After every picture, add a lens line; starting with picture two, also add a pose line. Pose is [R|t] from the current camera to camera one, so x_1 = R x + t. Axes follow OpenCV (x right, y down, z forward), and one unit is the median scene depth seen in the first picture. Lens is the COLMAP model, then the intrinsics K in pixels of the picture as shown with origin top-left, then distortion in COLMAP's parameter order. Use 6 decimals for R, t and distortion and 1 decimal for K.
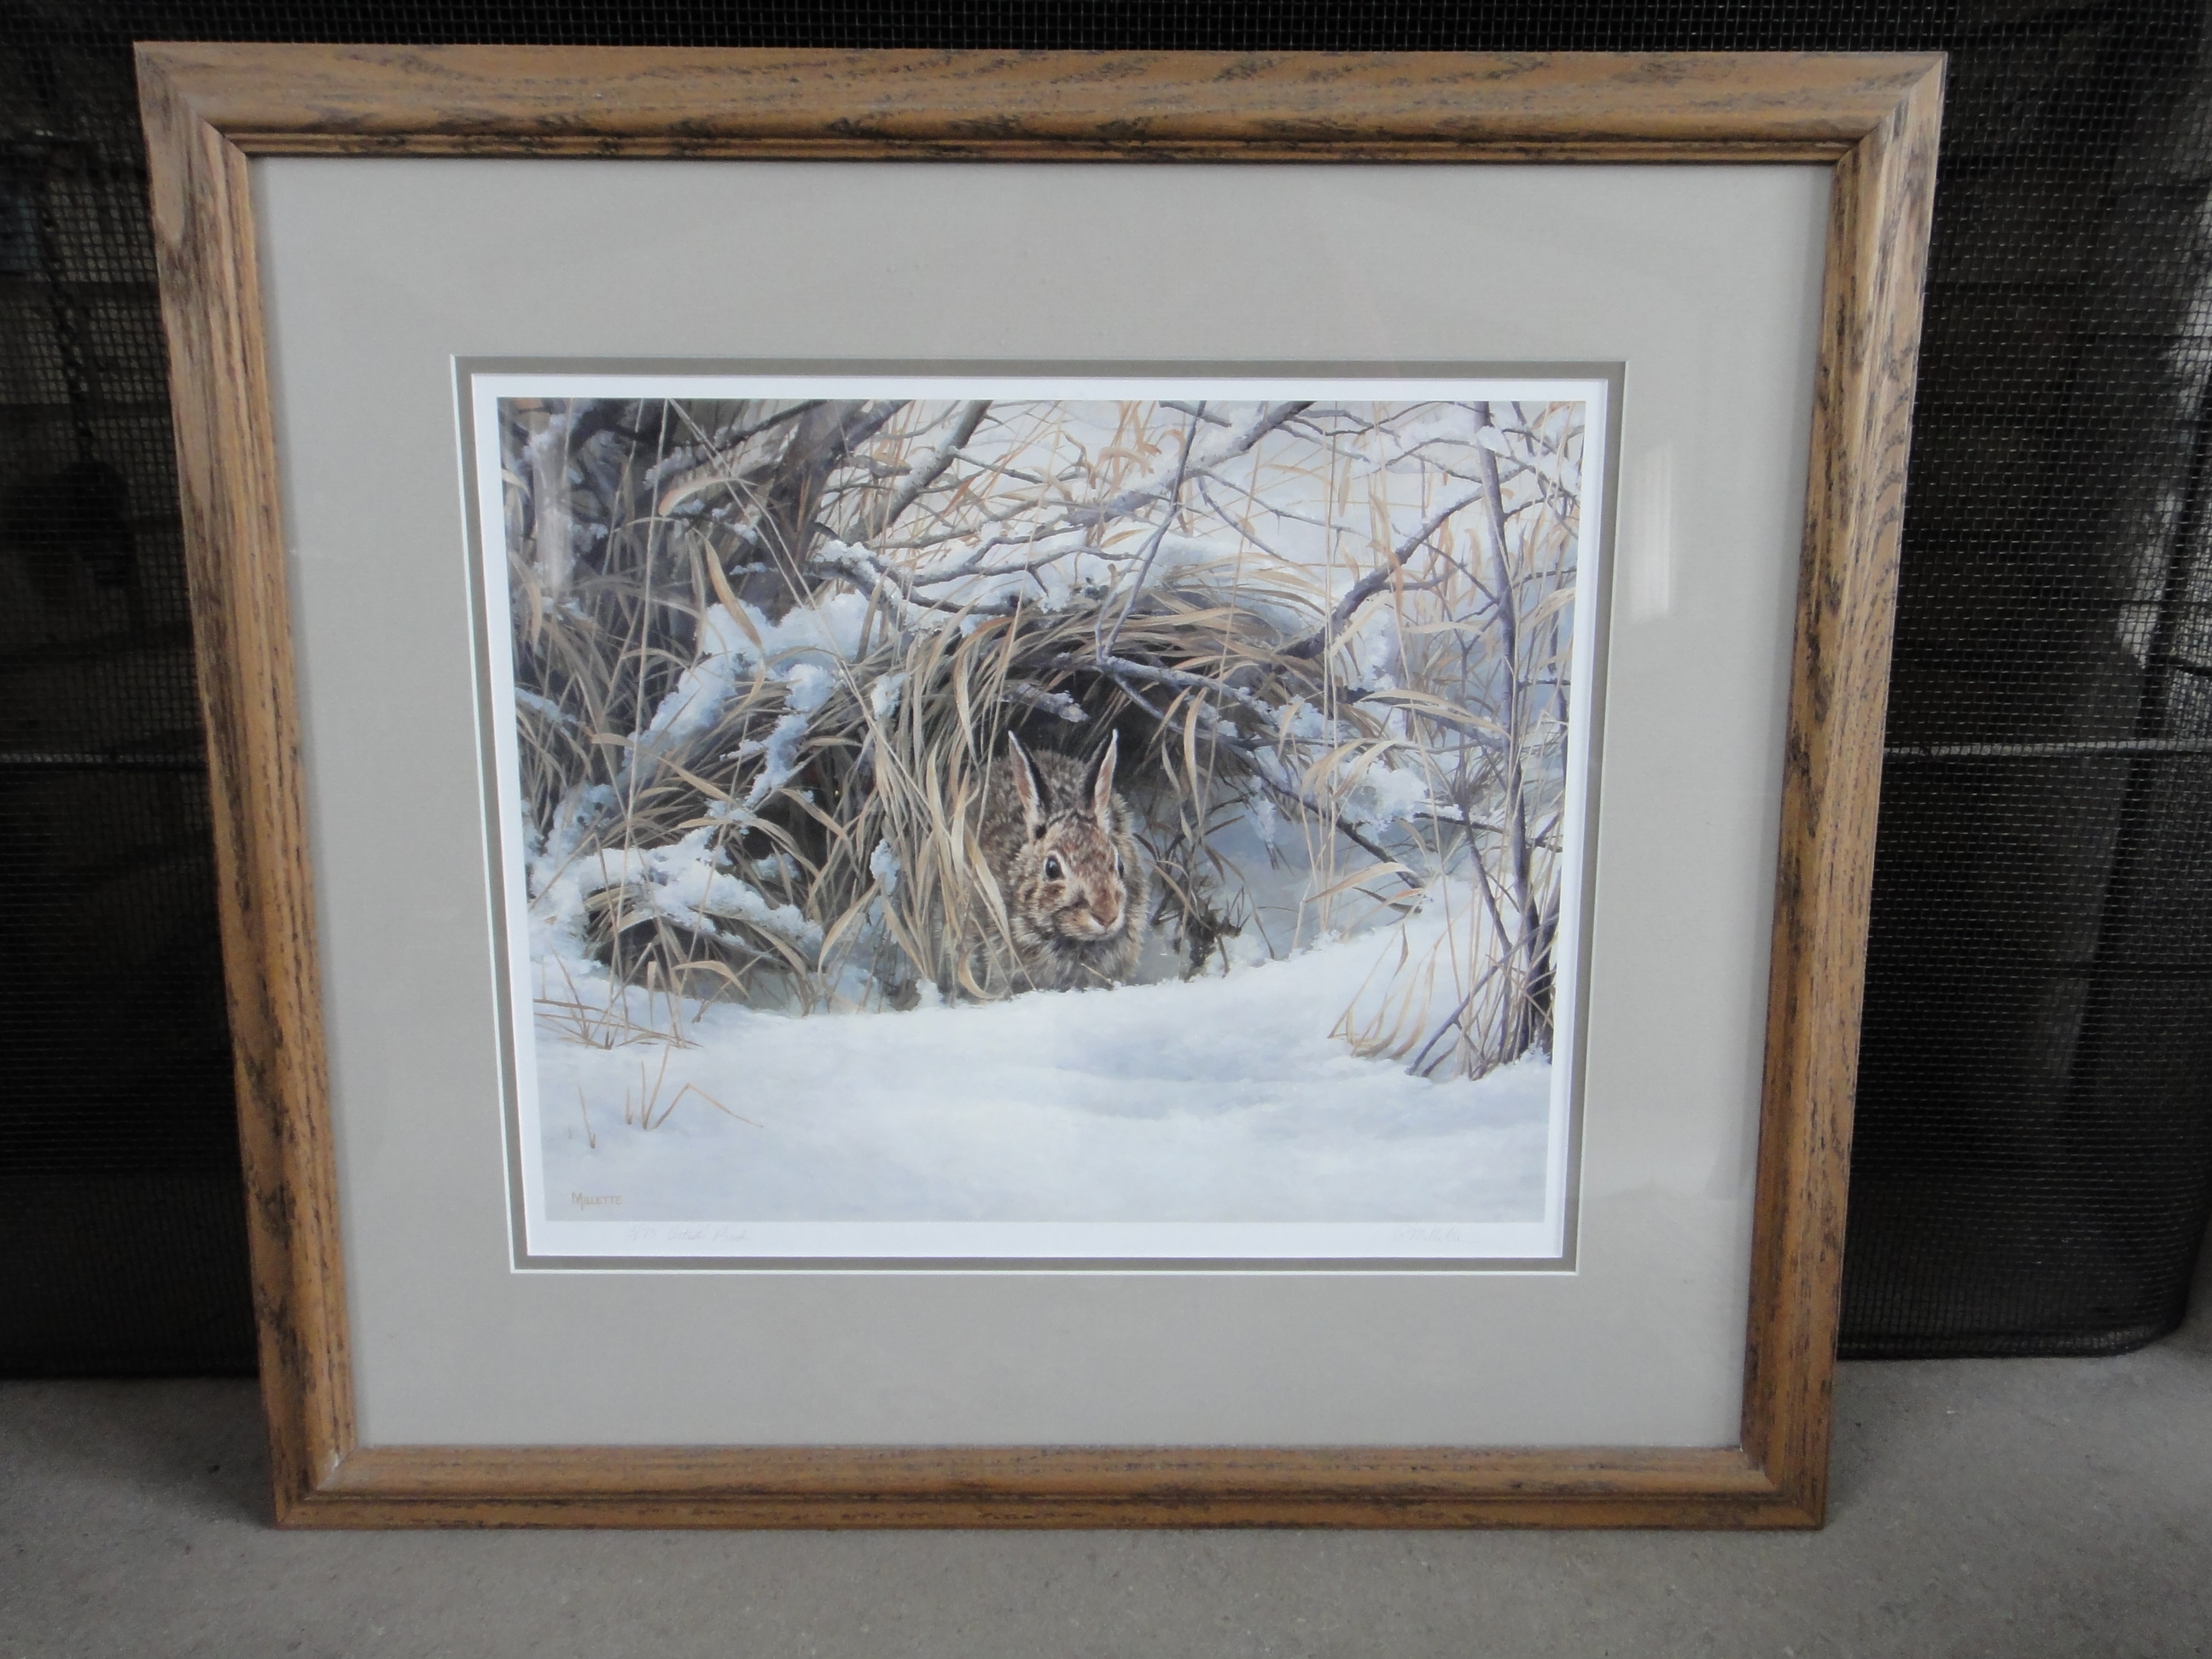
lens RADIAL K [[1674.0, 0, 1096.3], [0, 1674.0, 830.1], [0, 0, 1]] dist [0.012380, -0.003755]
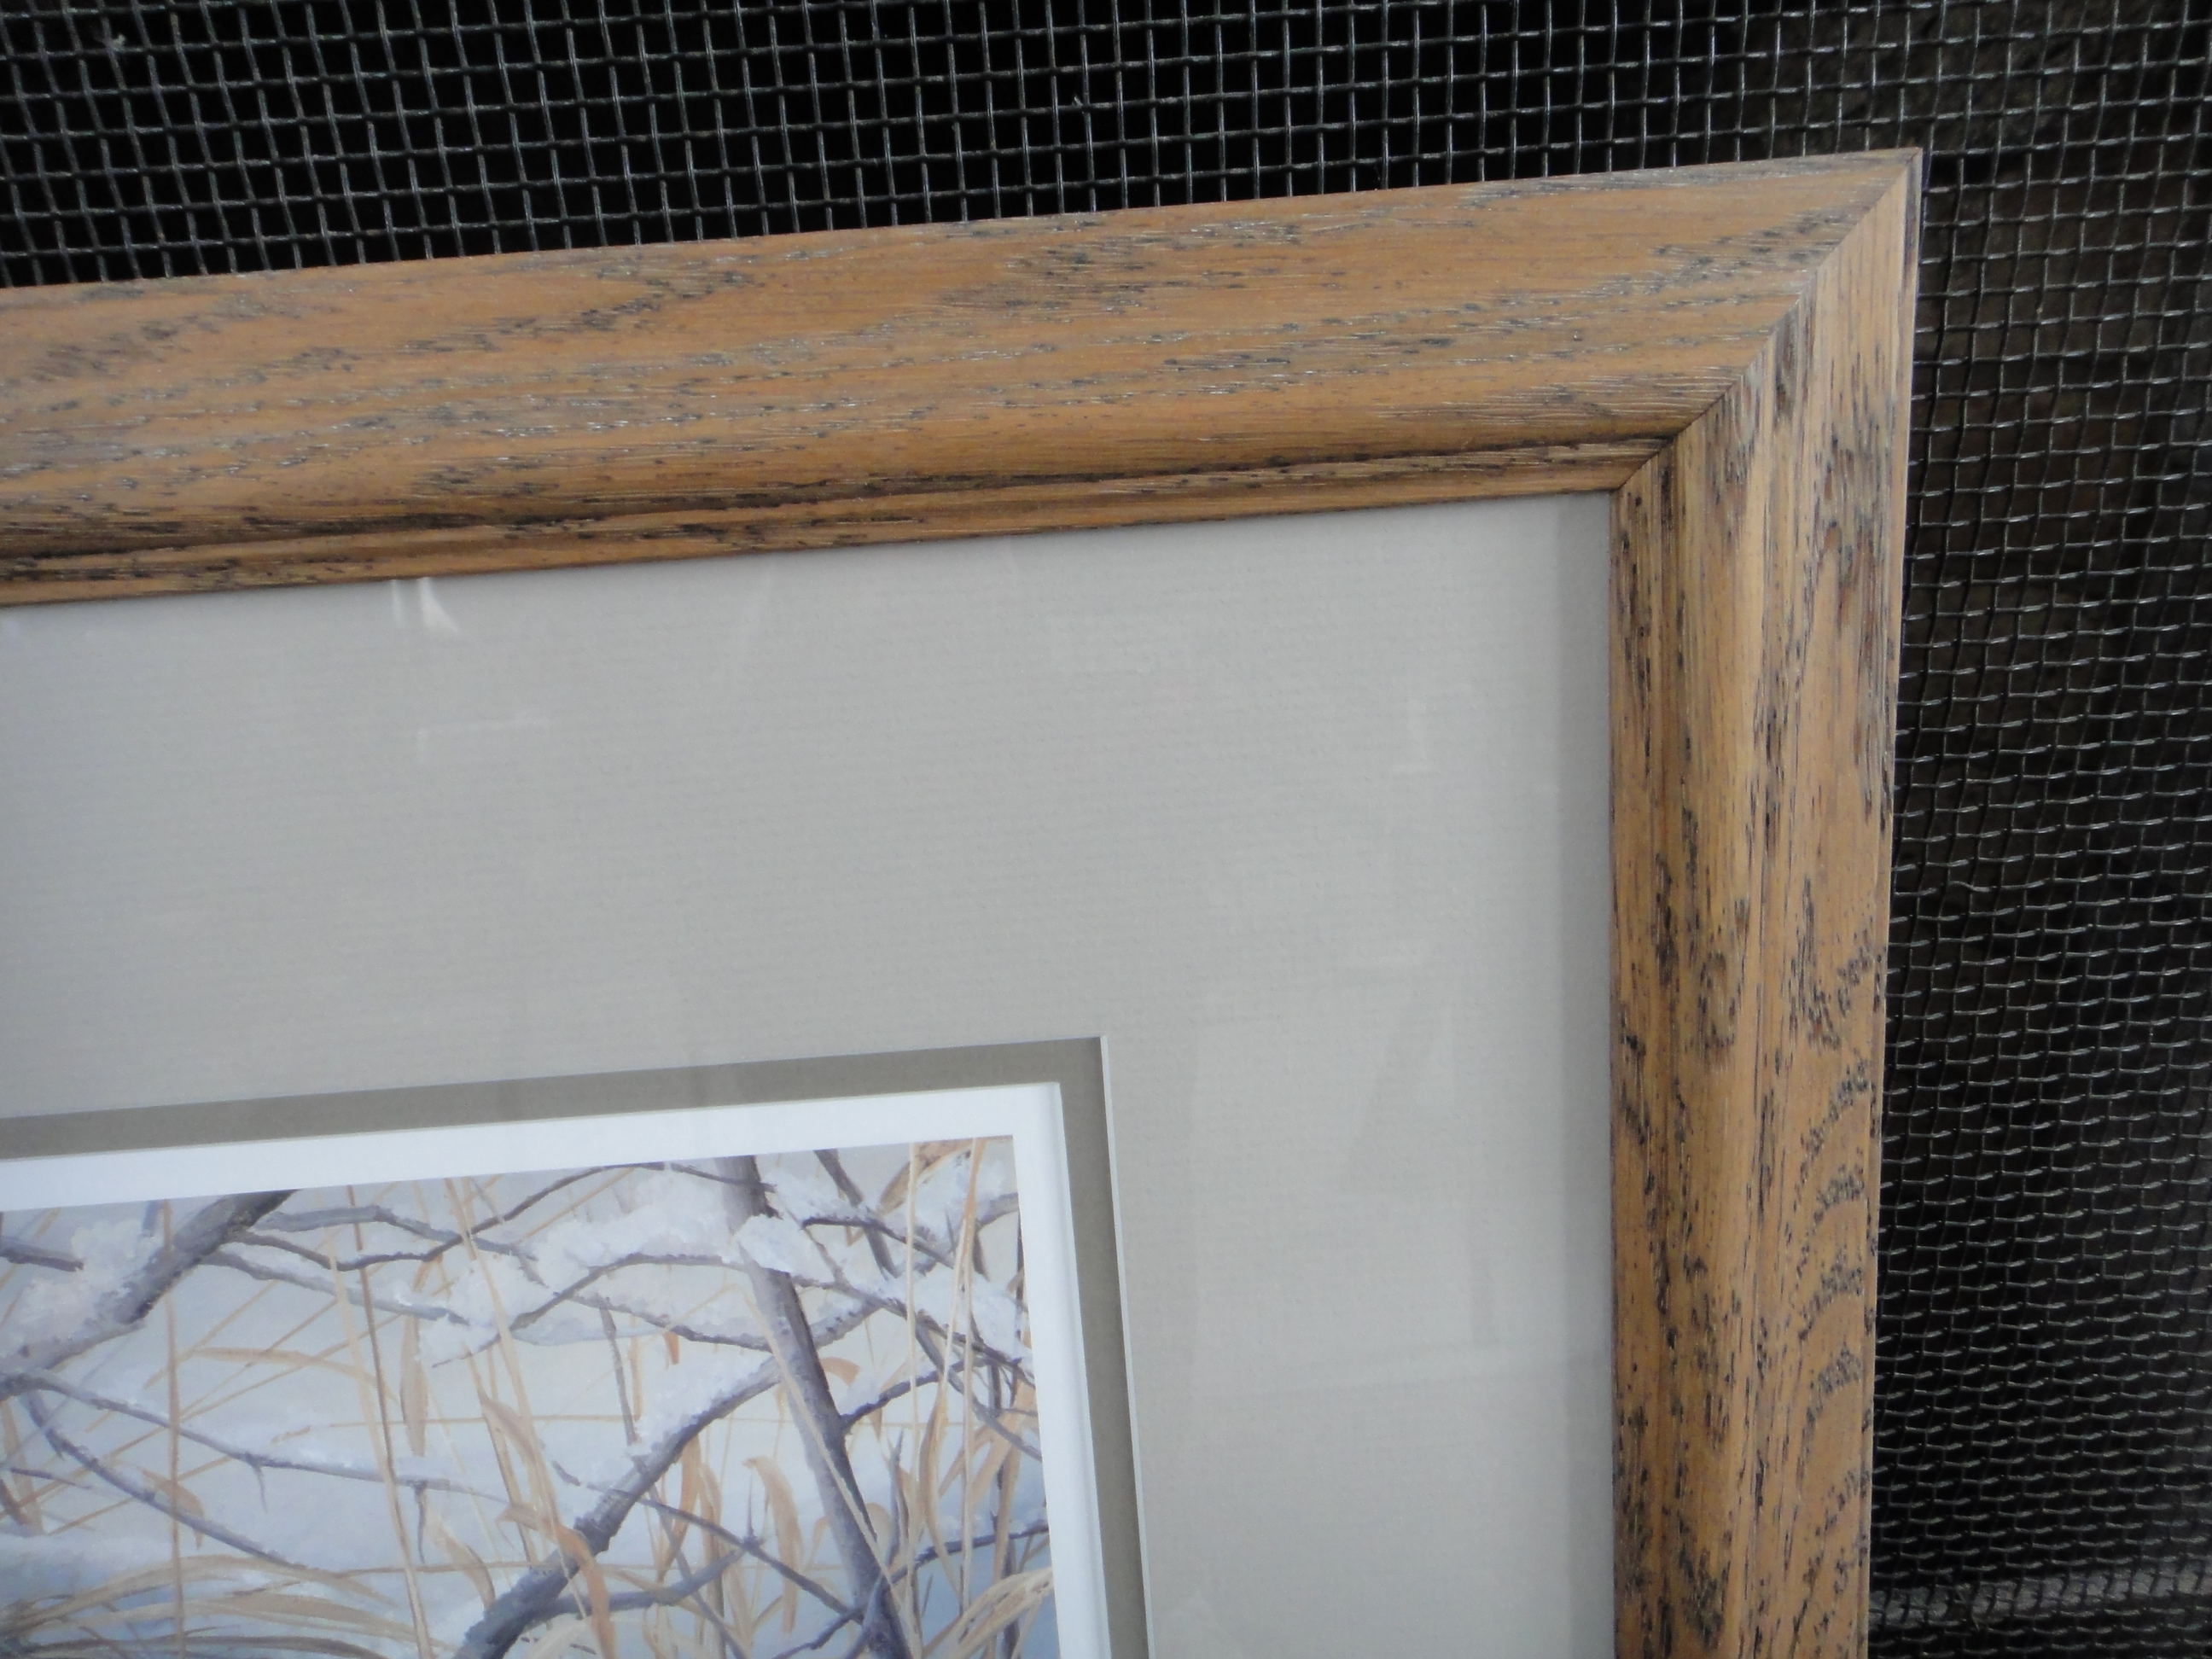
lens RADIAL K [[1674.0, 0, 1112.7], [0, 1674.0, 827.8], [0, 0, 1]] dist [0.012380, -0.003755]
pose [[0.996994, -0.077421, -0.003065, 0.314222], [0.077479, 0.995917, 0.046329, -0.333002], [-0.000535, -0.046428, 0.998922, 0.615925]]
